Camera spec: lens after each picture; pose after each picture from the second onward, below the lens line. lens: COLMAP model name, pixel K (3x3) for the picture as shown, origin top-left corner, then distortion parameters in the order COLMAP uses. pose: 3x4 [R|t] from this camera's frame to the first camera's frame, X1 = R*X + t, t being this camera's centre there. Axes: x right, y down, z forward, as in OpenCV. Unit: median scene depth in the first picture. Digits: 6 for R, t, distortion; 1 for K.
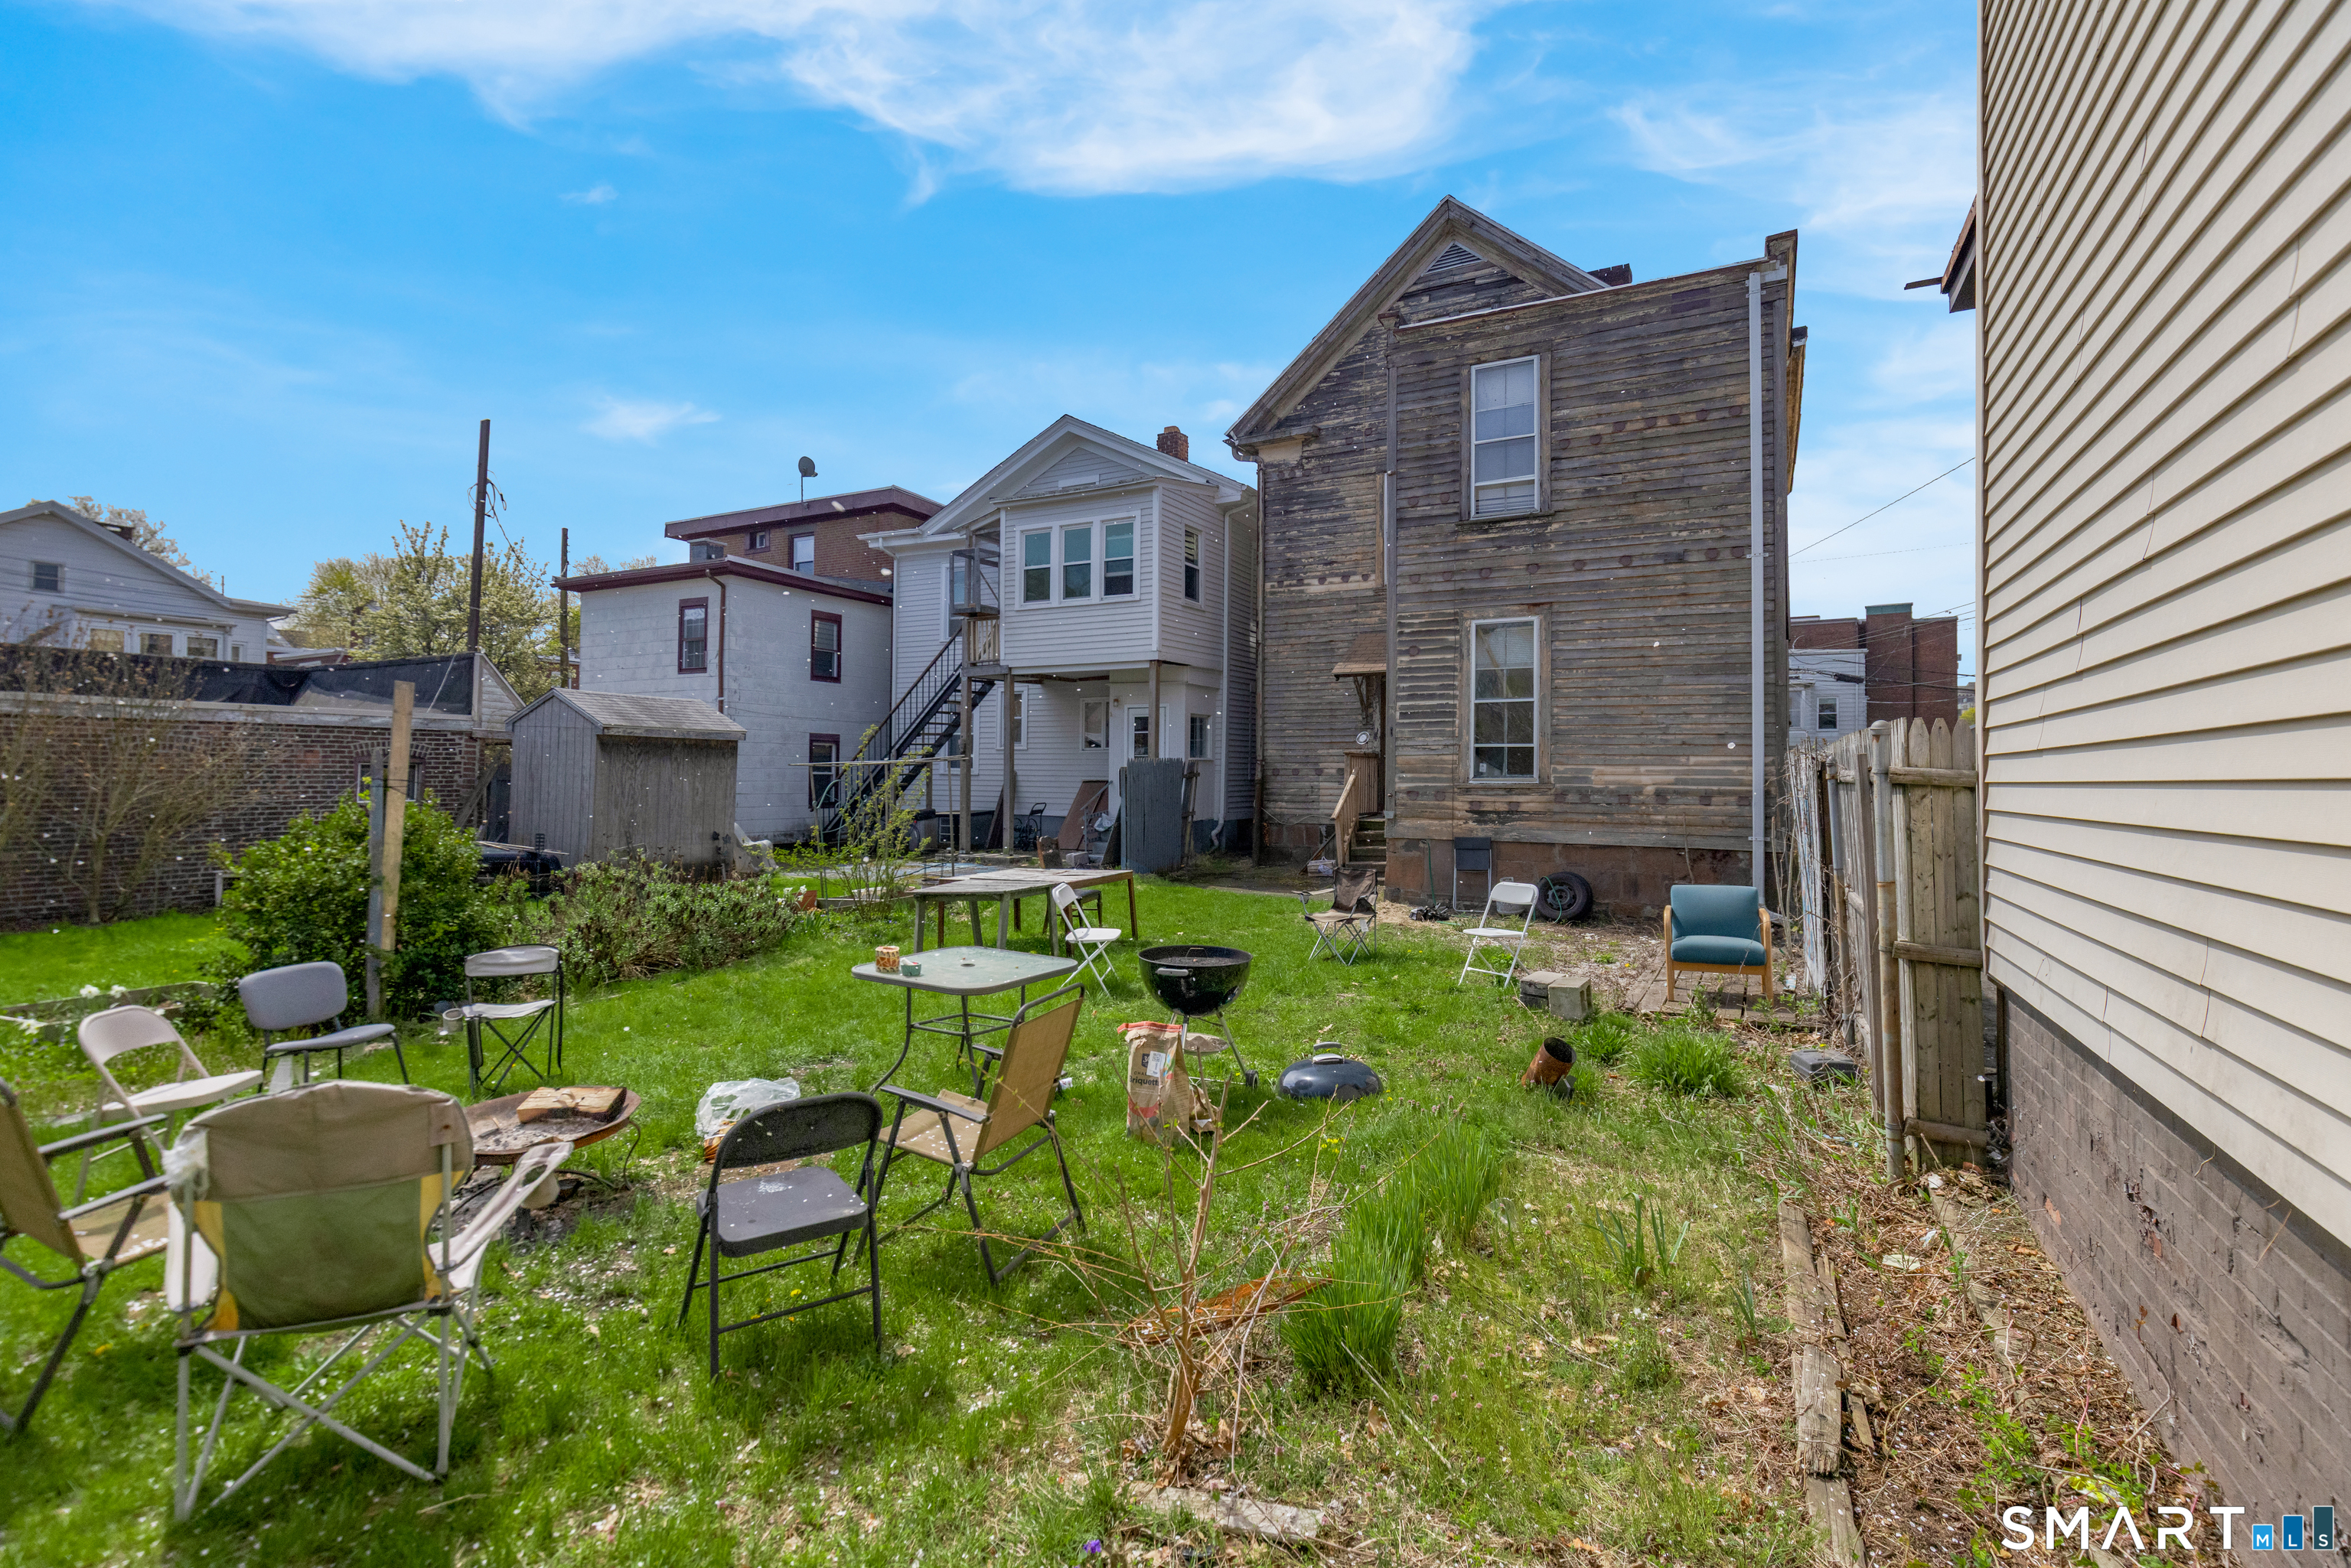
lens RADIAL K [[1059.4, 0, 1172.8], [0, 1059.4, 792.6], [0, 0, 1]] dist [0.009541, -0.000715]
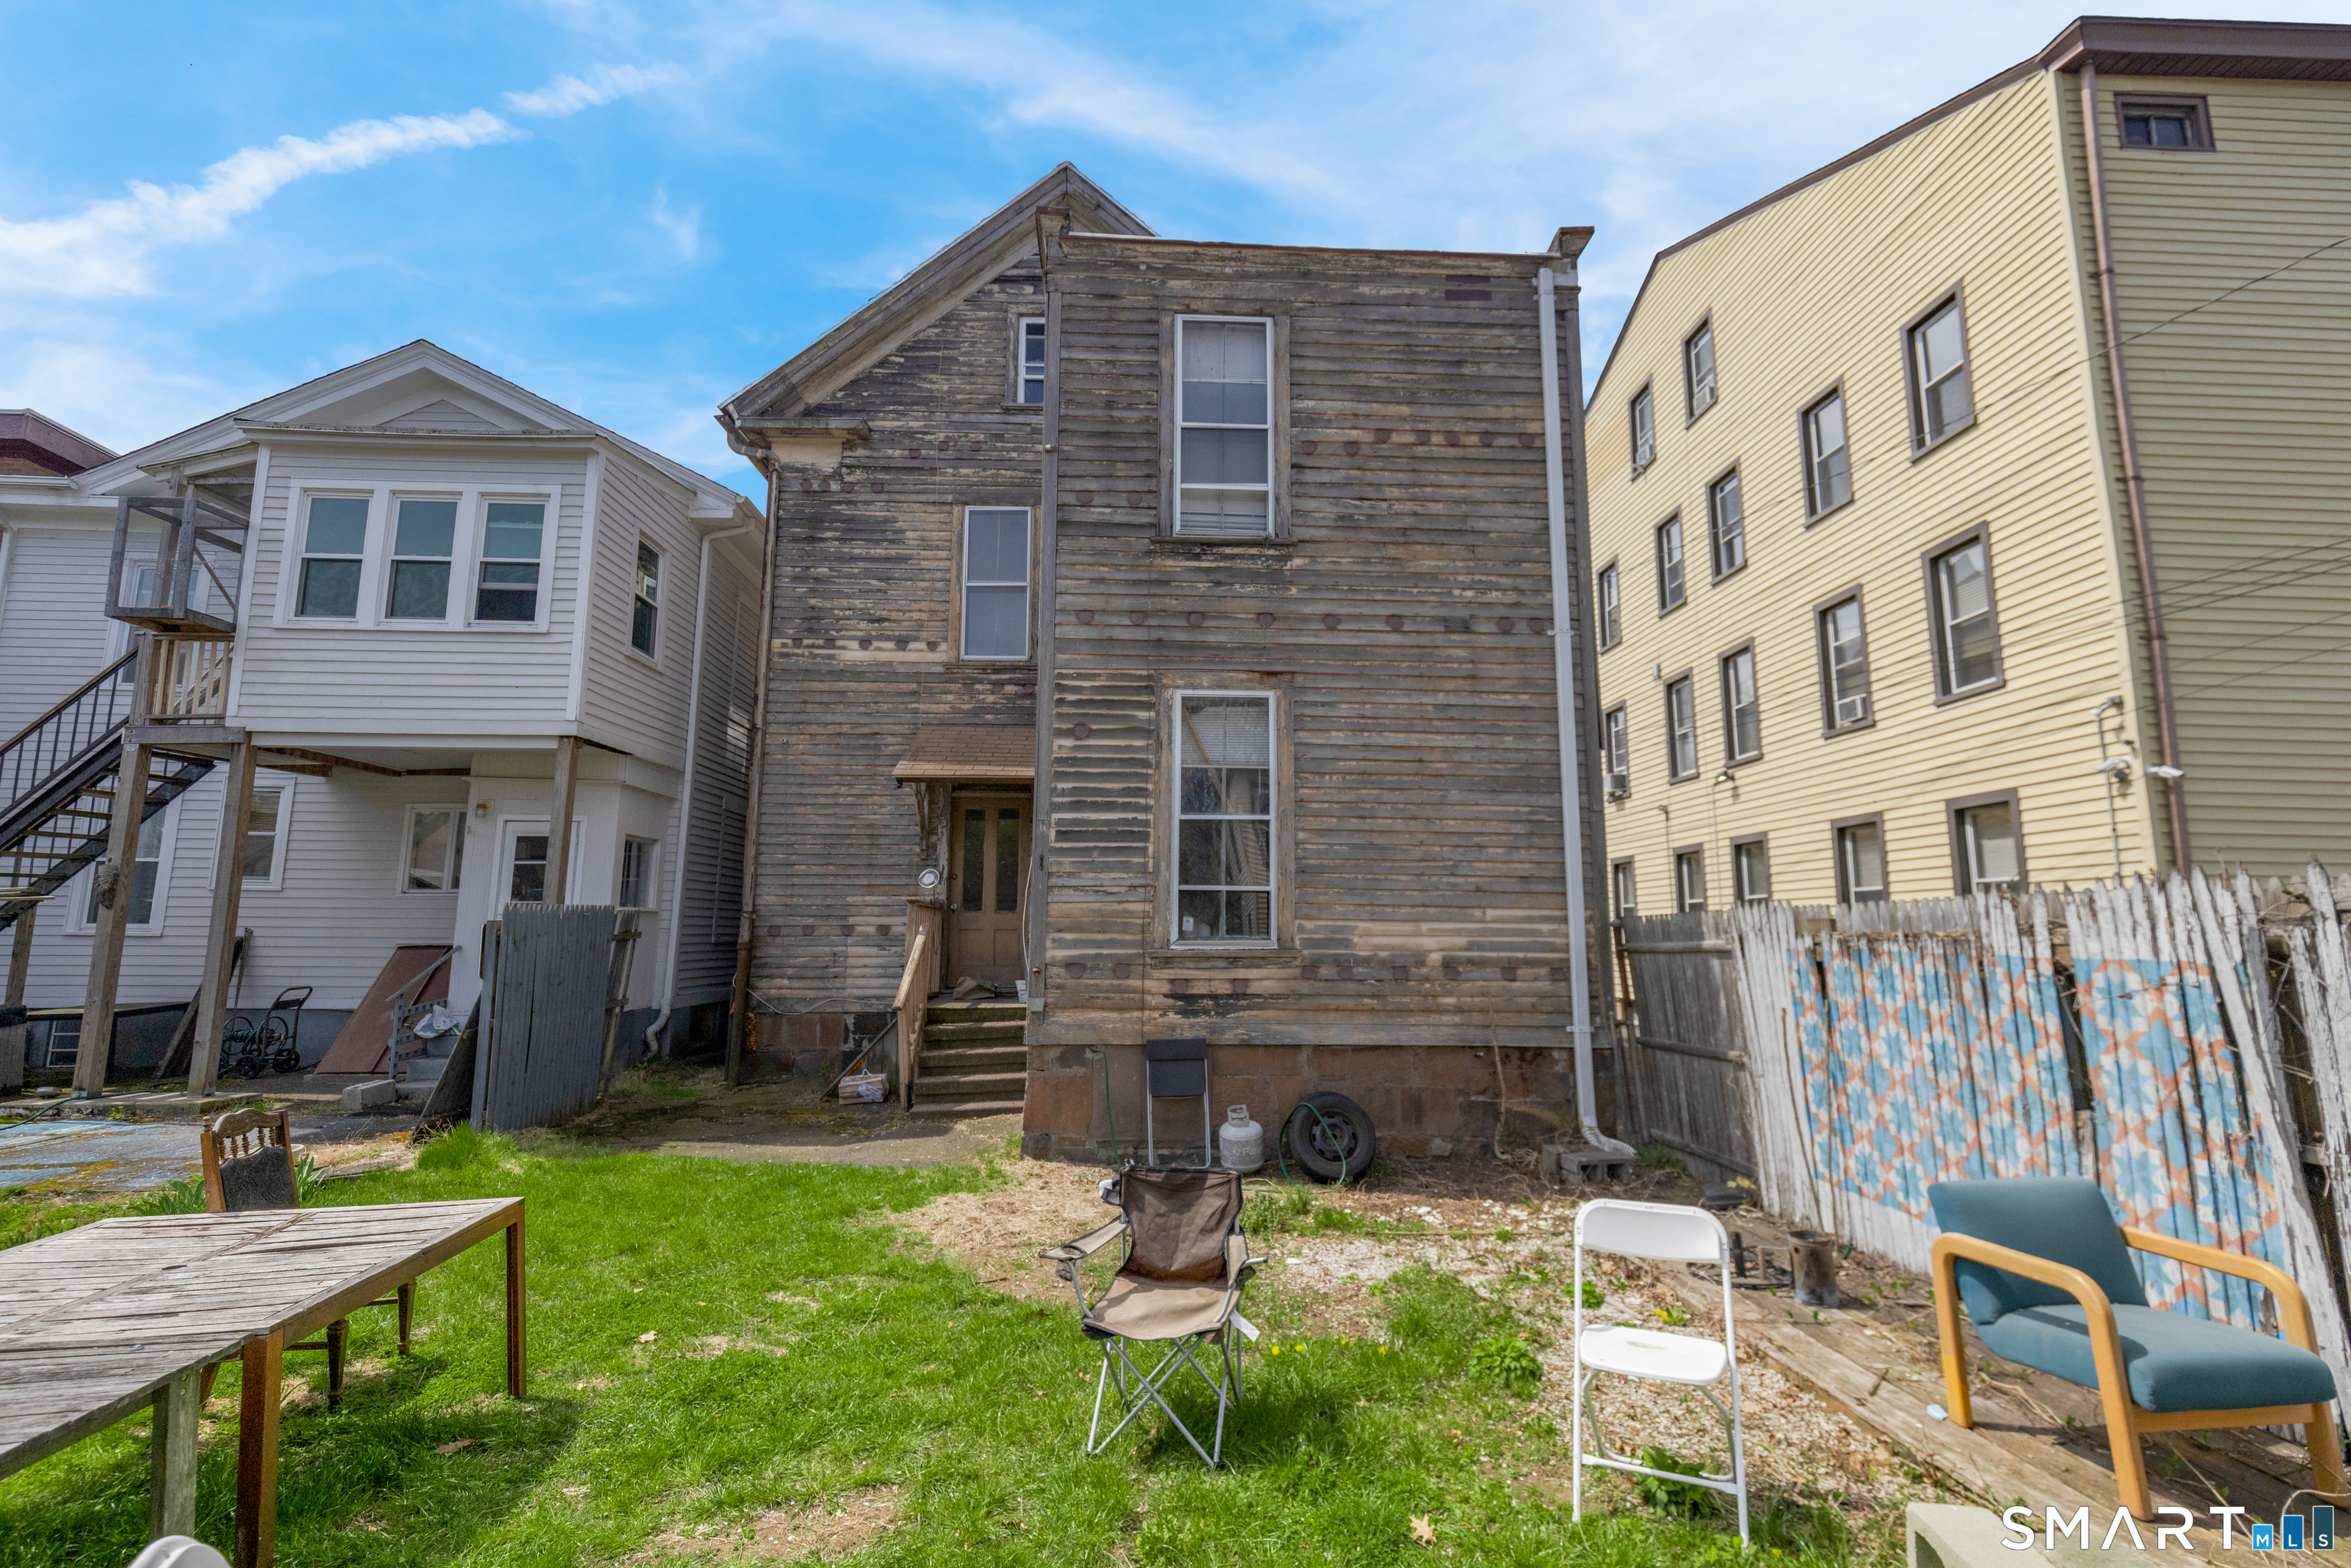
lens RADIAL K [[1059.4, 0, 1172.8], [0, 1059.4, 792.6], [0, 0, 1]] dist [0.009541, -0.000715]
pose [[0.859960, 0.068093, 0.505799, -0.033933], [0.008043, 0.989128, -0.146835, -0.008284], [-0.510299, 0.130340, 0.850063, 0.454069]]
